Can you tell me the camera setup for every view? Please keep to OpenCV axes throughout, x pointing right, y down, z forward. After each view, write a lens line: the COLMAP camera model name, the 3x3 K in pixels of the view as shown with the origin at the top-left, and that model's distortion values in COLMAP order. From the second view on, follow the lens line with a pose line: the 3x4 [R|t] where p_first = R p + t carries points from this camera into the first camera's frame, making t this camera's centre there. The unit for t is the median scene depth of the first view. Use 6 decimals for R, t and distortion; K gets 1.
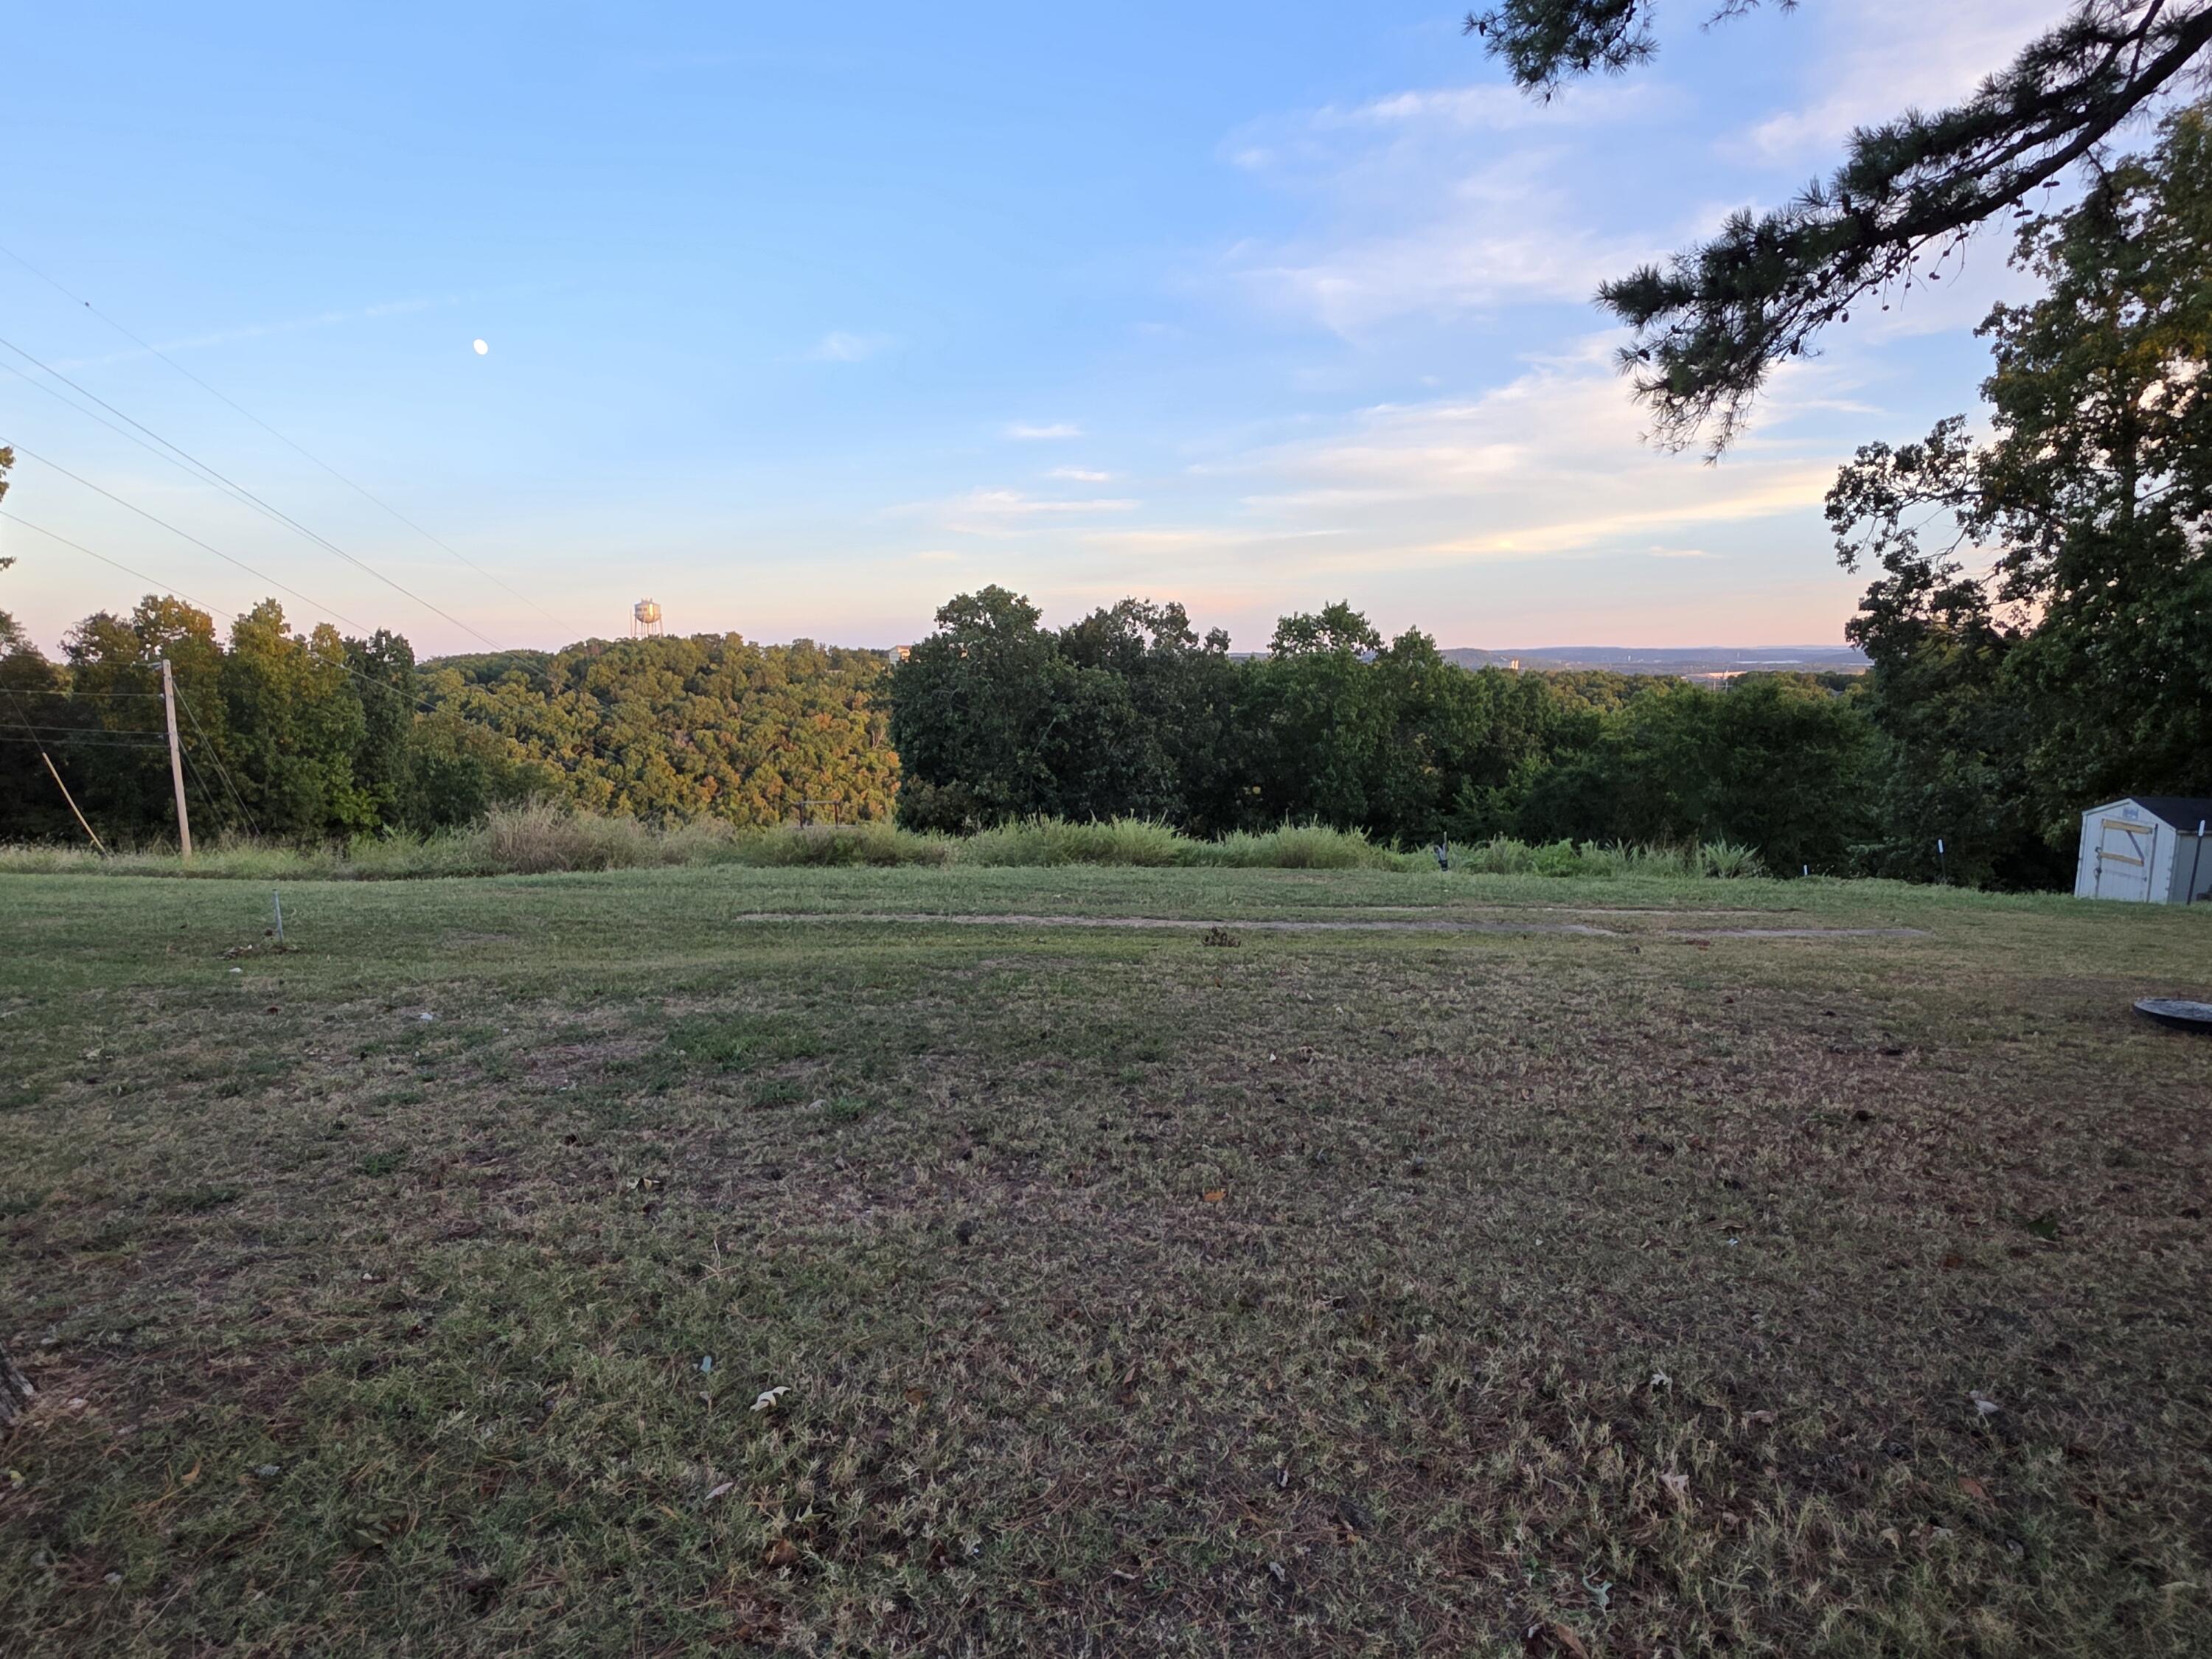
lens RADIAL K [[1232.1, 0, 1106.5], [0, 1232.1, 825.5], [0, 0, 1]] dist [0.004082, -0.000779]
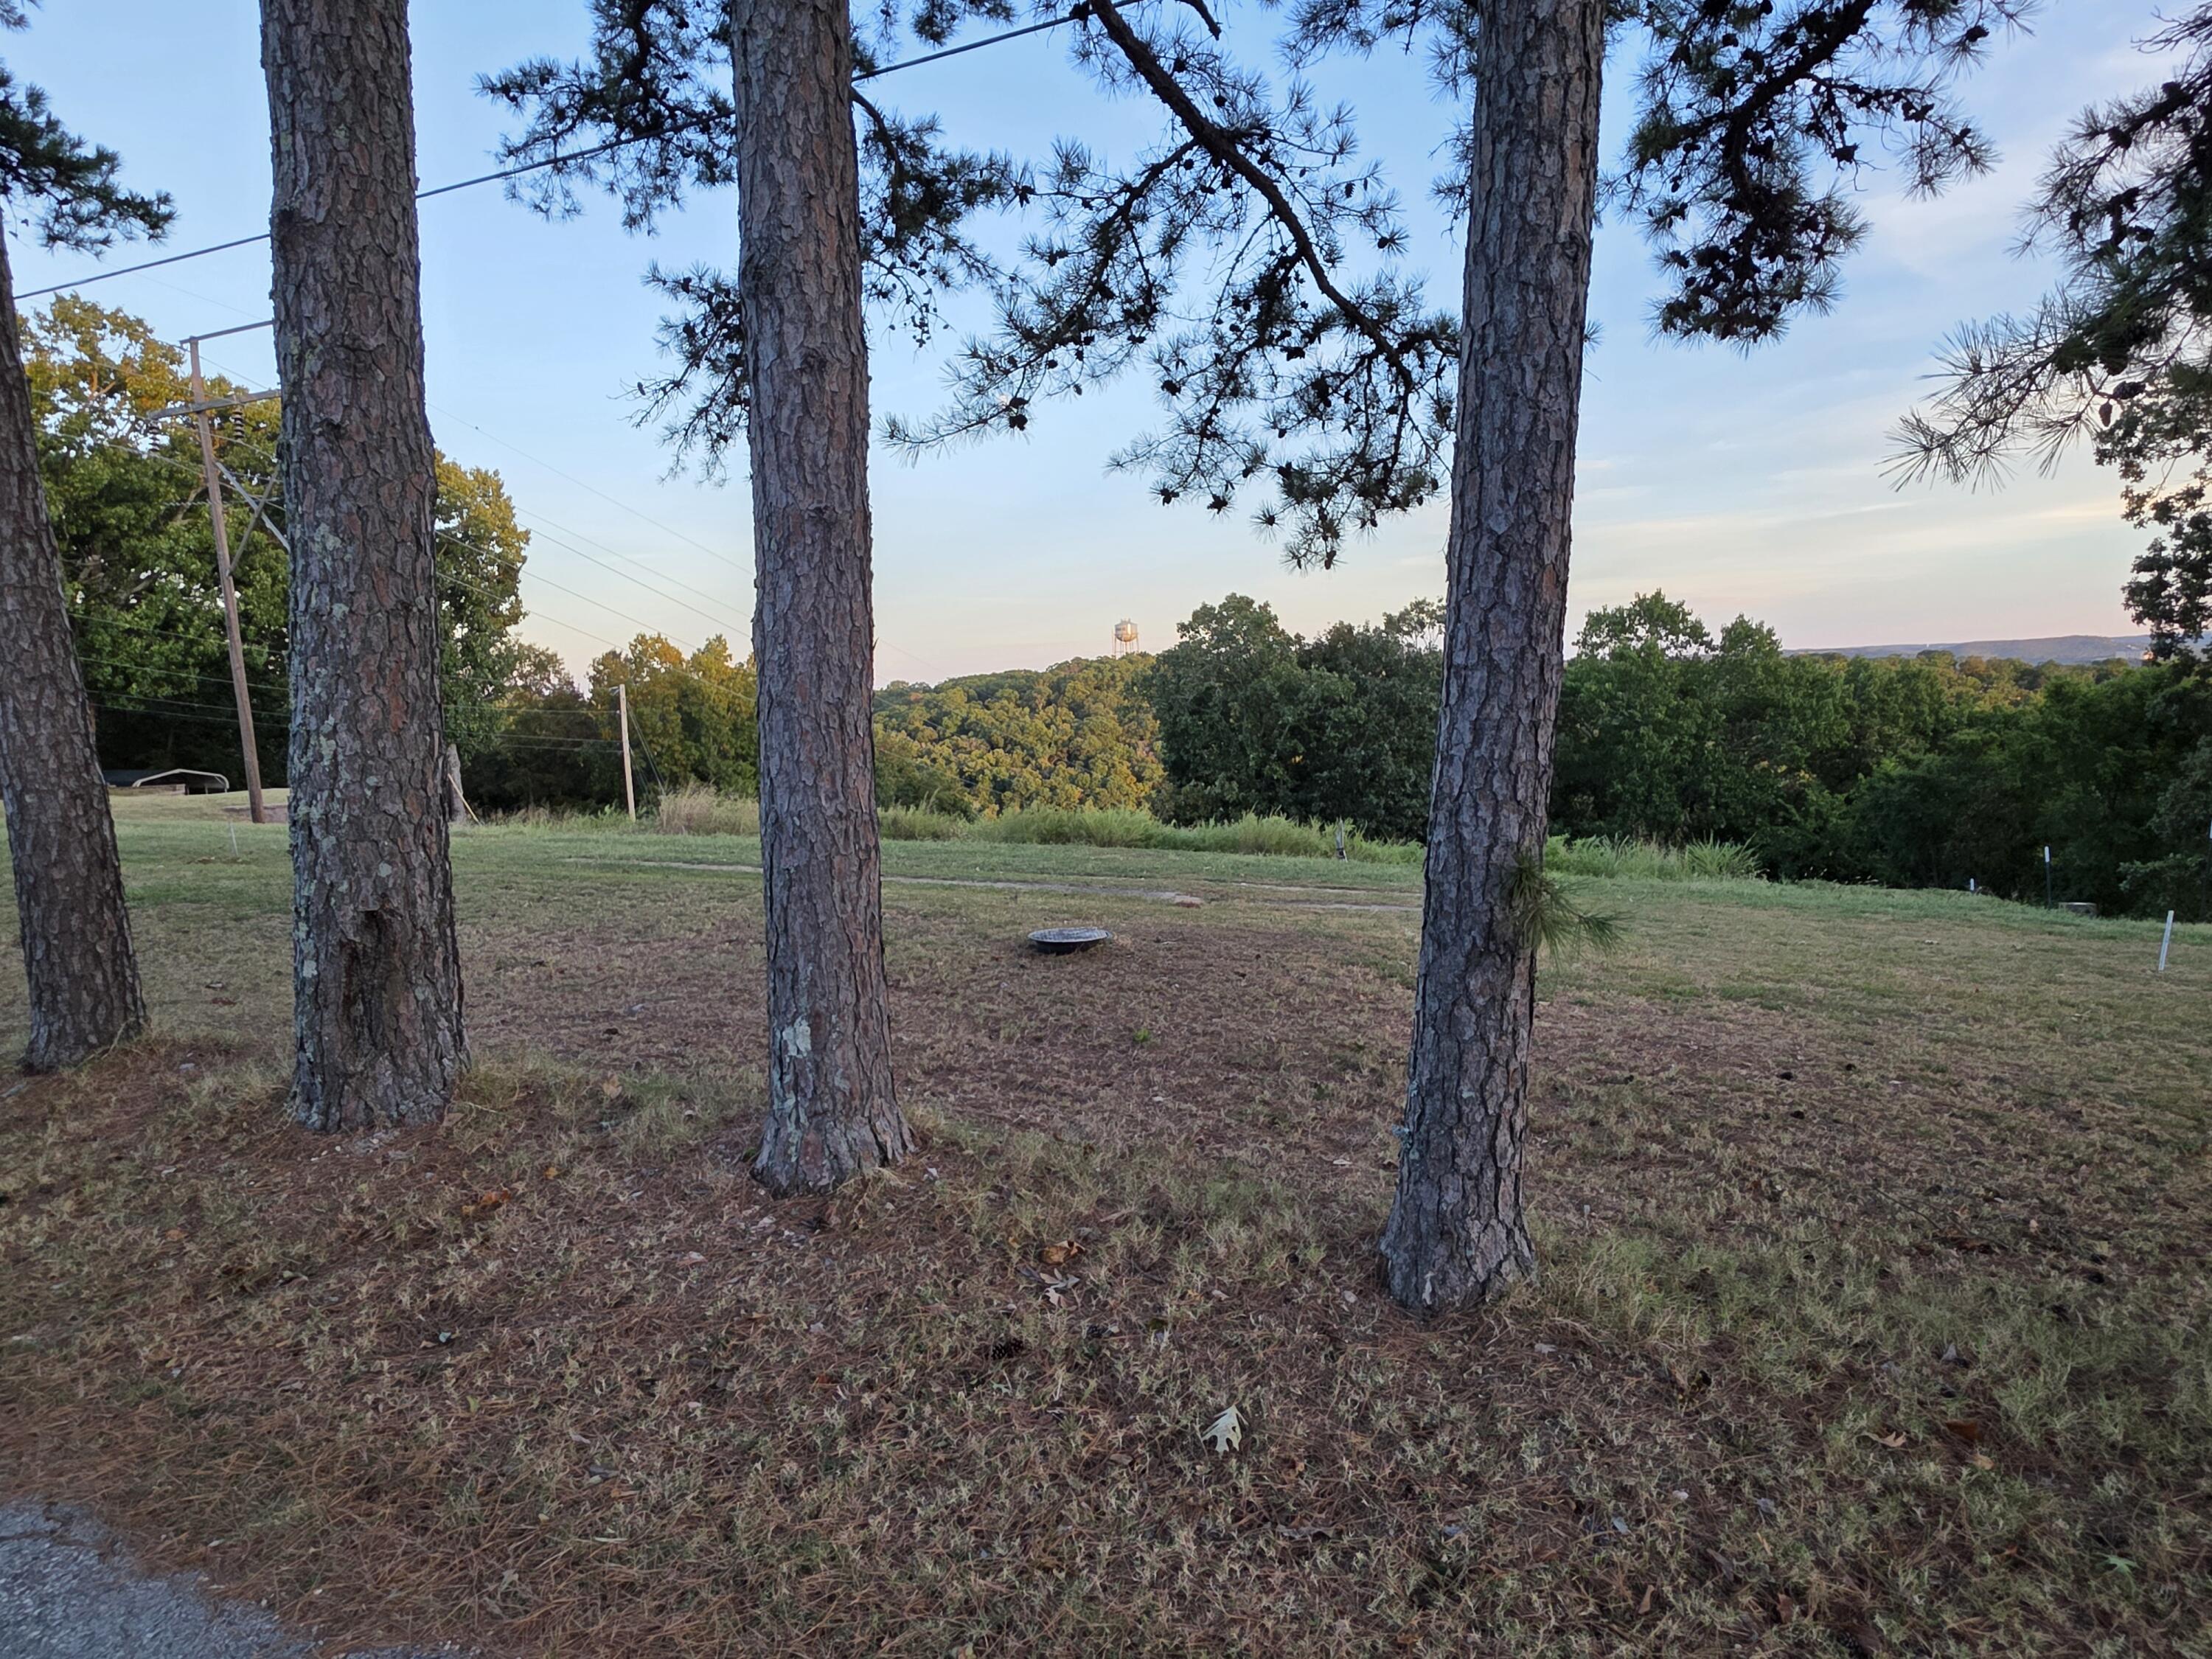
lens RADIAL K [[1232.1, 0, 1099.1], [0, 1232.1, 833.2], [0, 0, 1]] dist [0.004082, -0.000779]
pose [[0.926799, 0.022160, -0.374903, 0.150347], [-0.022996, 0.999733, 0.002243, 0.005652], [0.374852, 0.006543, 0.927061, -0.003726]]
